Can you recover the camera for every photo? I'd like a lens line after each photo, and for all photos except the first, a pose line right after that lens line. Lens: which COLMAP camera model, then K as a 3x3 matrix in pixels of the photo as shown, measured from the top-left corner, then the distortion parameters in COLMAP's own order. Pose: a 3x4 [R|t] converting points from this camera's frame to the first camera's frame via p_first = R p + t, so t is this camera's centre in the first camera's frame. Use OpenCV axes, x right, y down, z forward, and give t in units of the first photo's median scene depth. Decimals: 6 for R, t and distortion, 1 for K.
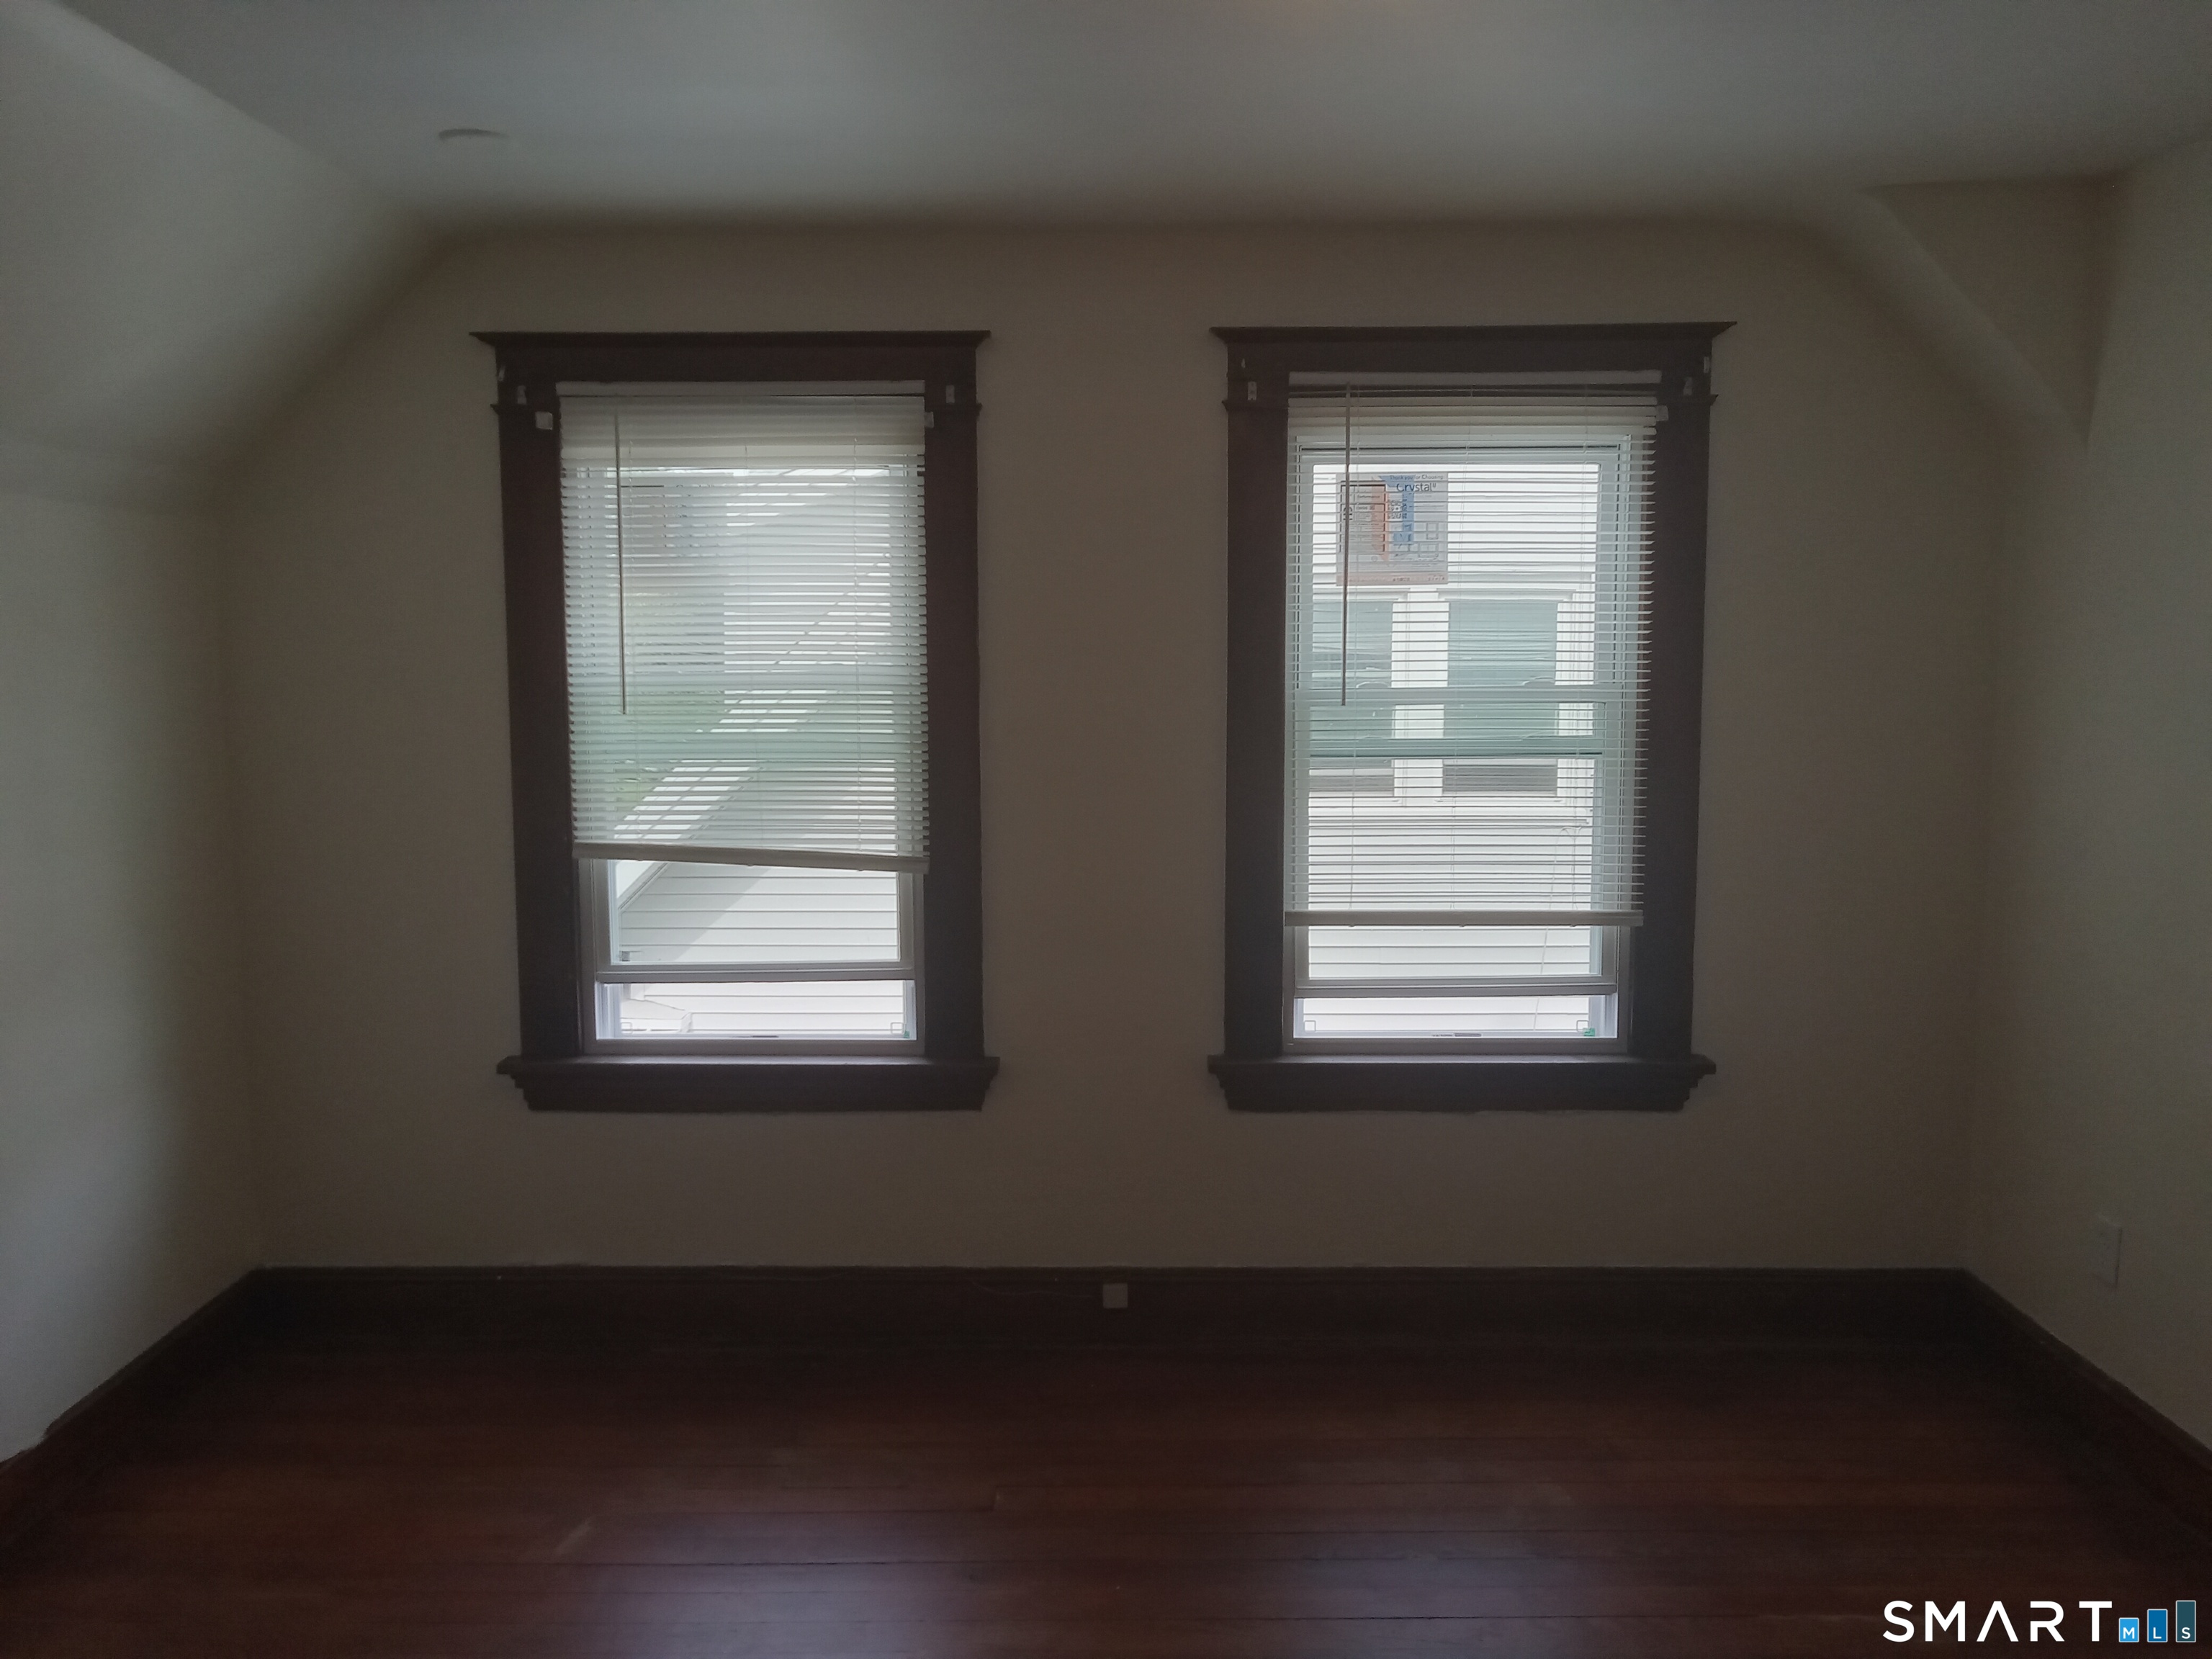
lens RADIAL K [[1639.5, 0, 1099.8], [0, 1639.5, 815.8], [0, 0, 1]] dist [-0.026784, 0.009337]
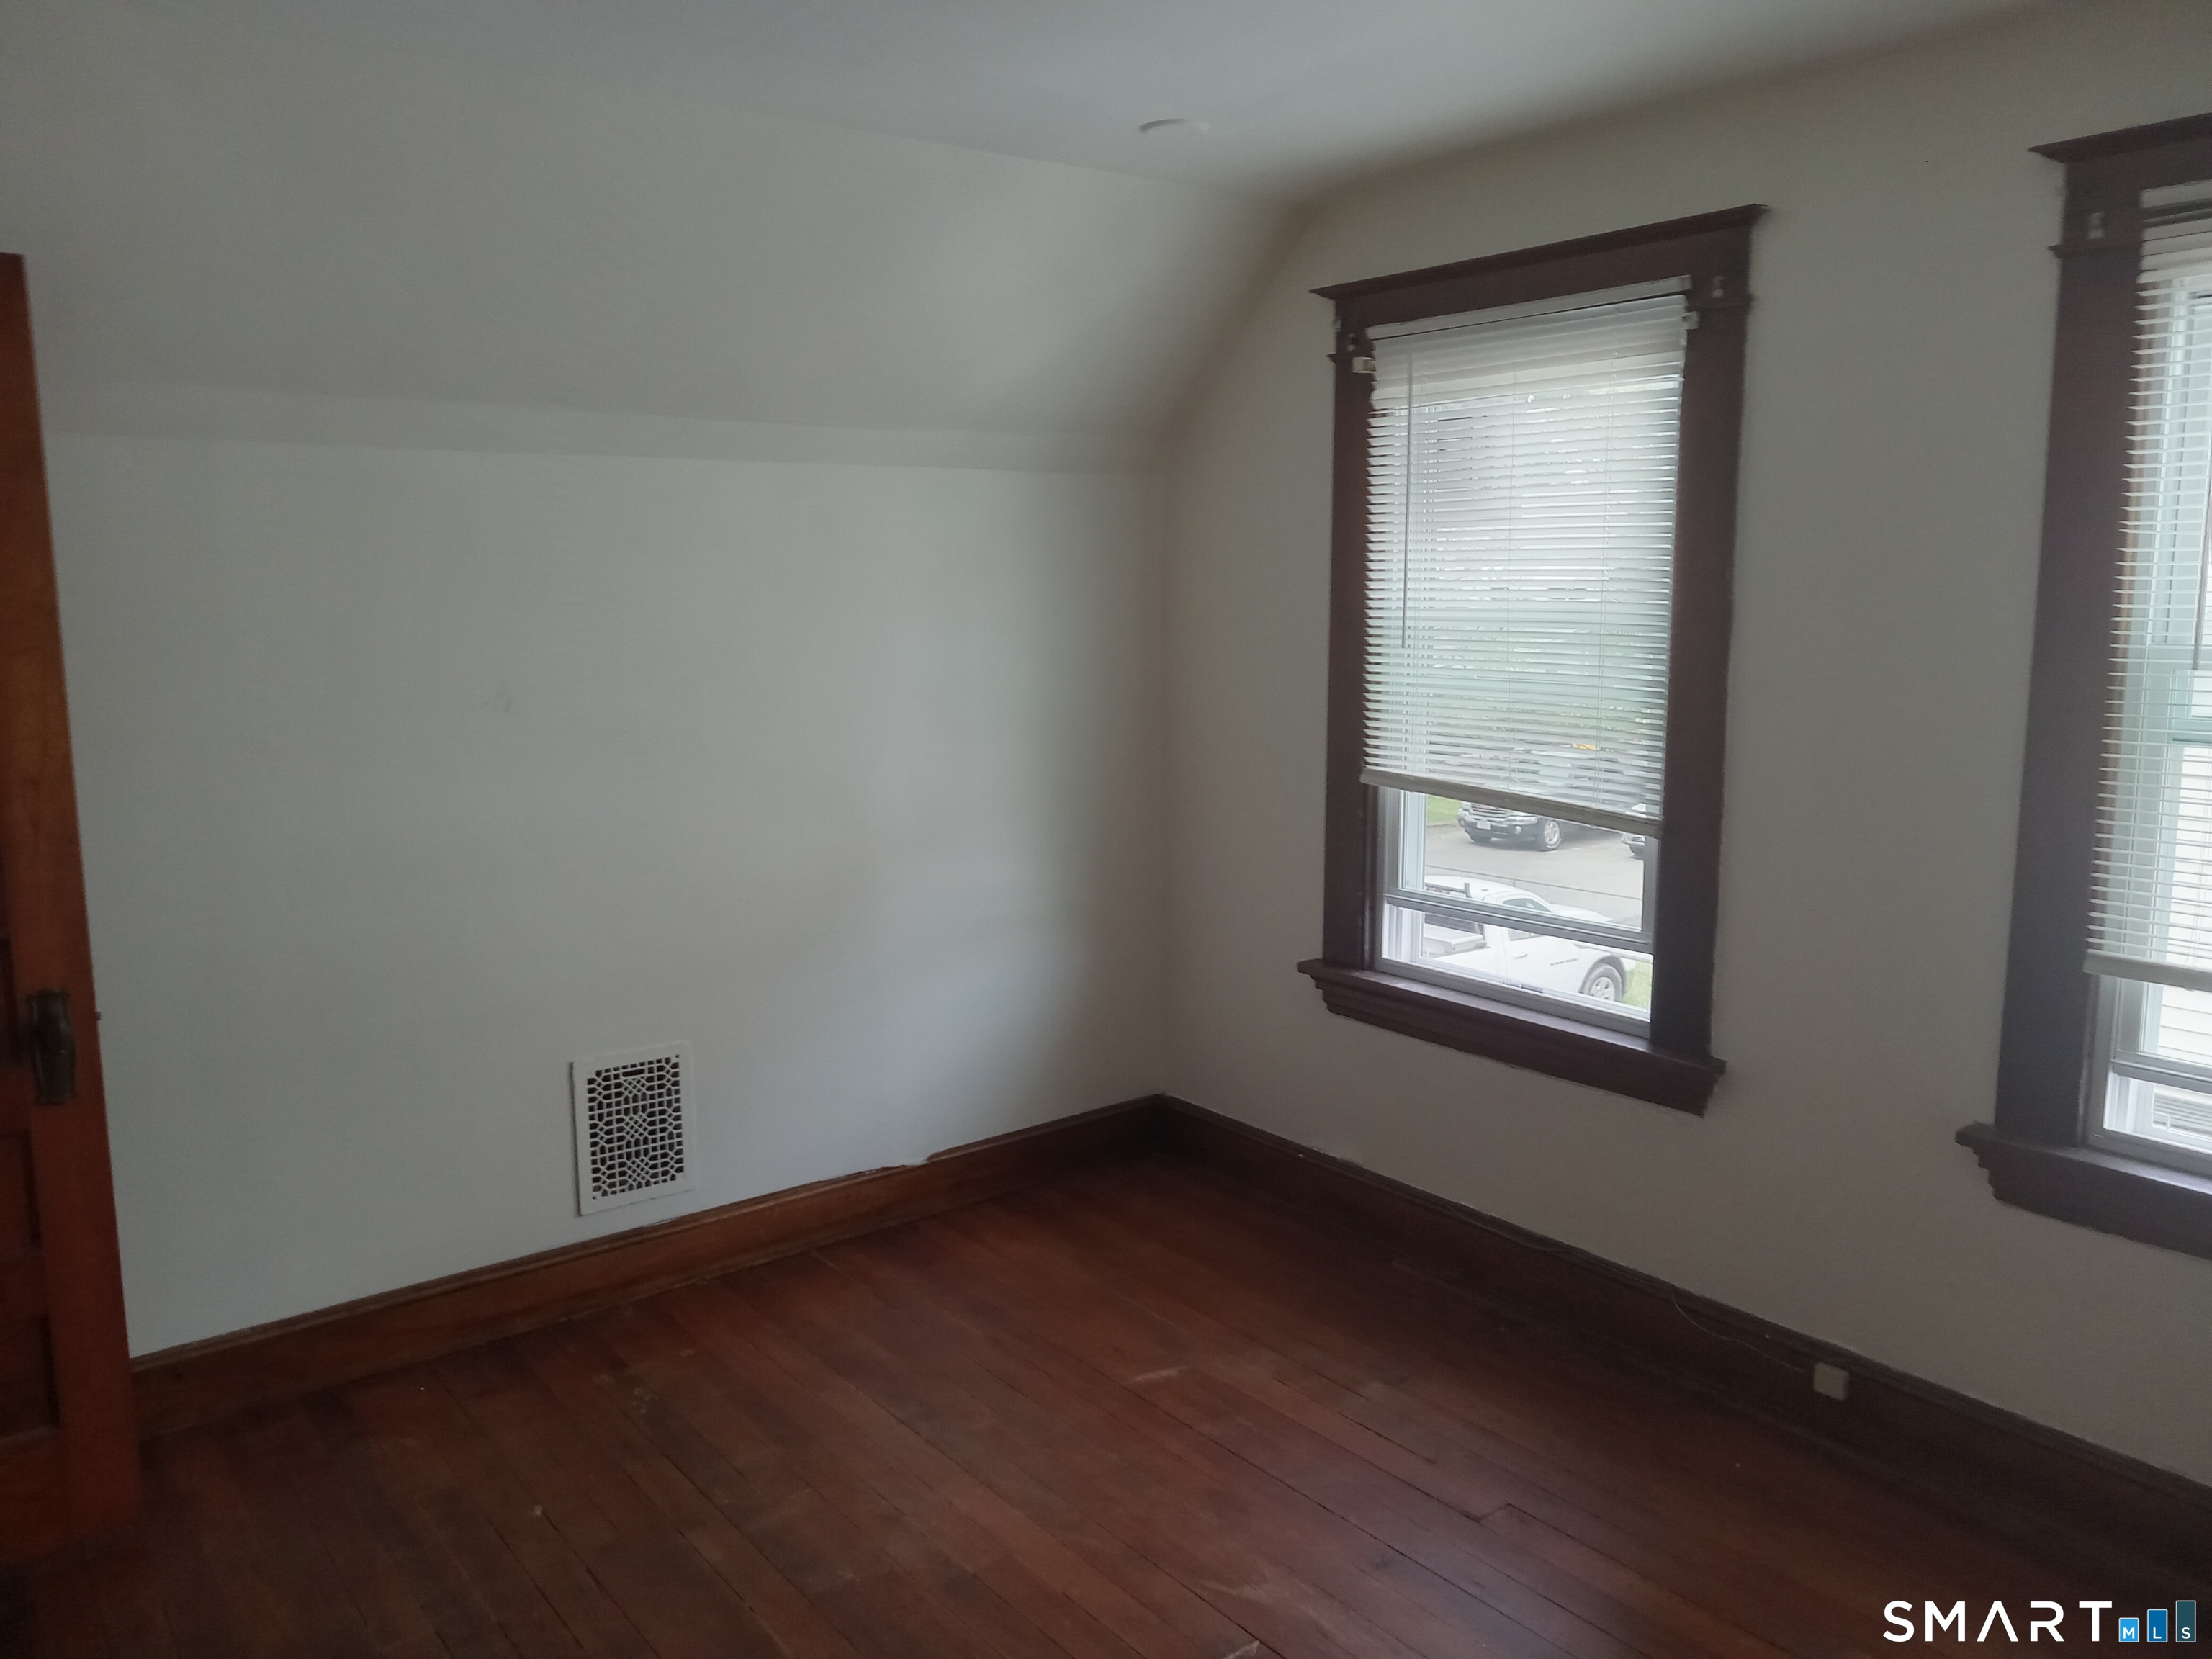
lens RADIAL K [[1639.5, 0, 1094.1], [0, 1639.5, 830.0], [0, 0, 1]] dist [-0.026784, 0.009337]
pose [[0.610048, 0.119522, -0.783298, 0.410268], [-0.079424, 0.992803, 0.089633, -0.025398], [0.788374, 0.007533, 0.615150, 0.217038]]
